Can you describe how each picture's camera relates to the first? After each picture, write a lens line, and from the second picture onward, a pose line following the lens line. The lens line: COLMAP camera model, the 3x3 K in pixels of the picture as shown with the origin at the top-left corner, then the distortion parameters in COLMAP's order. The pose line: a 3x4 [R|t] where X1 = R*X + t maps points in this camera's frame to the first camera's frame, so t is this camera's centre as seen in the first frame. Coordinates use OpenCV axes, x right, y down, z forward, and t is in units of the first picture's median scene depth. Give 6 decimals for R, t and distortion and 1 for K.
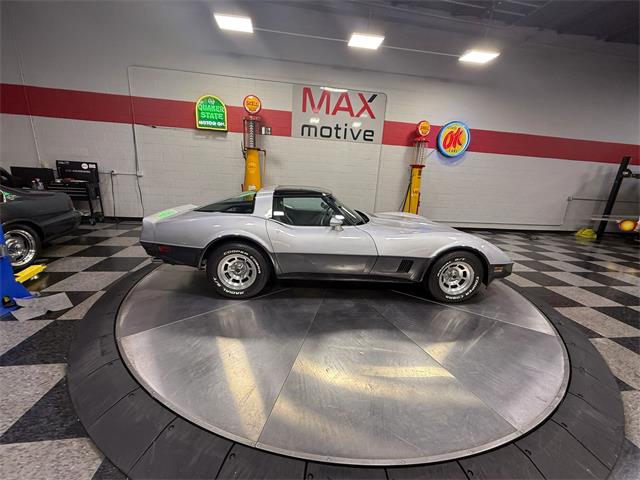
lens RADIAL K [[260.5, 0, 319.0], [0, 260.5, 238.6], [0, 0, 1]] dist [-0.037521, 0.025990]
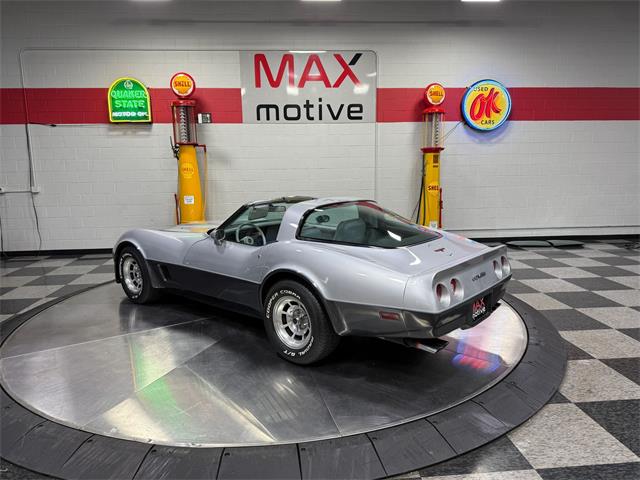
lens RADIAL K [[454.0, 0, 320.8], [0, 454.0, 239.4], [0, 0, 1]] dist [0.006955, -0.025594]
pose [[0.995591, -0.062550, -0.069894, 0.169833], [0.056100, 0.994296, -0.090708, 0.043732], [0.075169, 0.086387, 0.993422, -0.178884]]
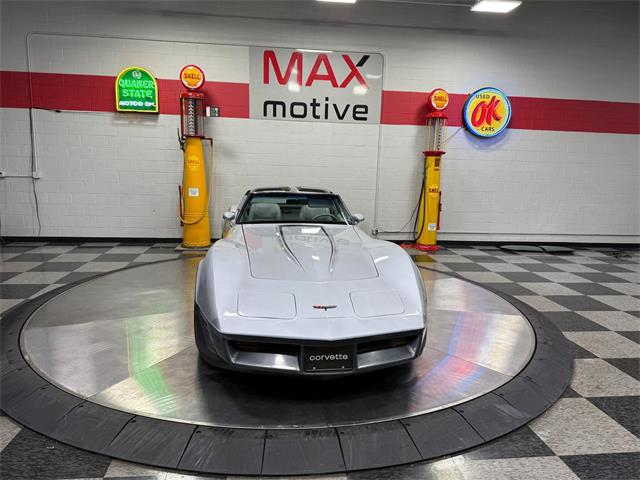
lens RADIAL K [[454.0, 0, 319.3], [0, 454.0, 239.4], [0, 0, 1]] dist [0.007833, -0.026296]
pose [[0.999245, -0.023787, -0.030725, 0.114225], [0.021081, 0.996110, -0.085563, 0.046877], [0.032641, 0.084851, 0.995859, -0.200820]]
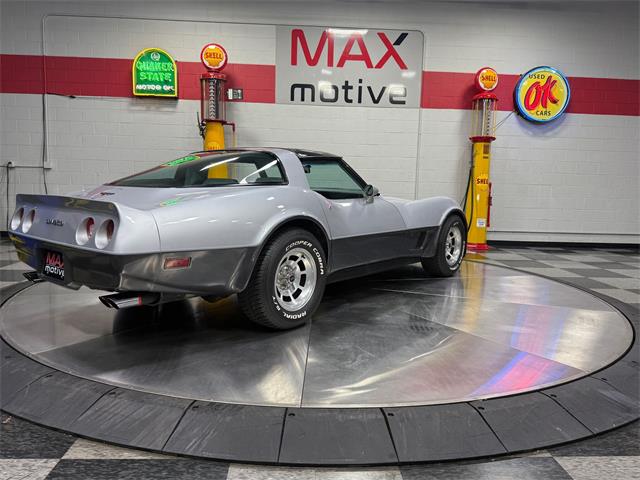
lens RADIAL K [[475.4, 0, 318.8], [0, 475.4, 240.0], [0, 0, 1]] dist [-0.005135, -0.008225]
pose [[0.995369, -0.023542, -0.093198, 0.103283], [0.009907, 0.989507, -0.144142, 0.115671], [0.095613, 0.142551, 0.985158, -0.105635]]
